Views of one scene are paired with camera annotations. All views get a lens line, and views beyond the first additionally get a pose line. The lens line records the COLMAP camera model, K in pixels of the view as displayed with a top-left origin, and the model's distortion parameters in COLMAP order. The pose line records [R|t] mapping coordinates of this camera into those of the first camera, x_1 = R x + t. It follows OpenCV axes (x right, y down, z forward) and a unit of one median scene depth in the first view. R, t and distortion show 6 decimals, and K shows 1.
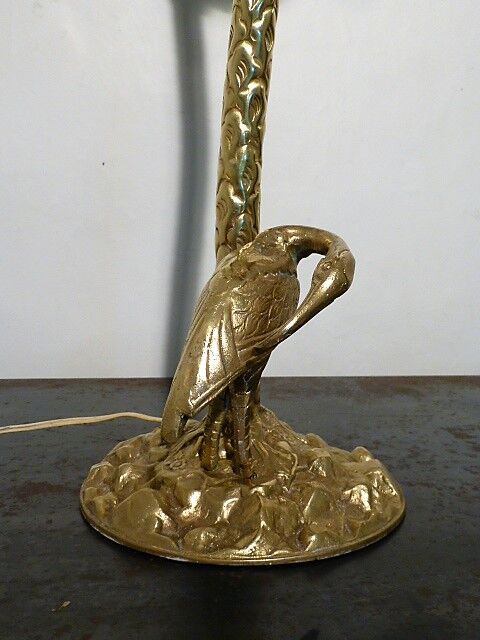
lens RADIAL K [[653.0, 0, 240.4], [0, 653.0, 326.9], [0, 0, 1]] dist [-0.045555, 0.000000]
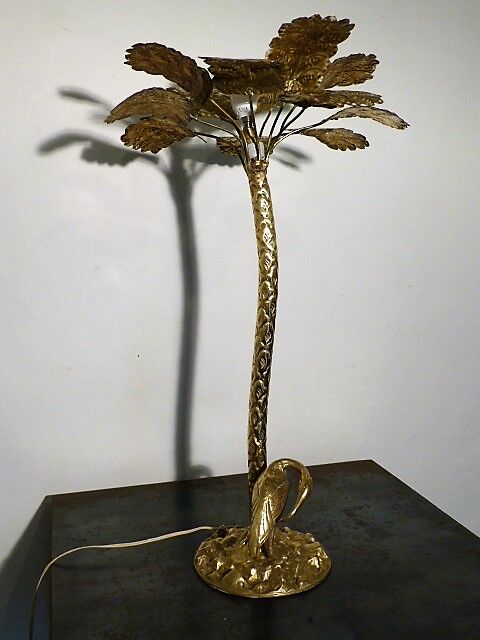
lens RADIAL K [[653.0, 0, 241.0], [0, 653.0, 316.2], [0, 0, 1]] dist [-0.045555, 0.000000]
pose [[0.982908, -0.047059, 0.177984, -0.507965], [0.045983, 0.998890, 0.010171, -0.743238], [-0.178265, -0.001813, 0.983981, -1.447570]]
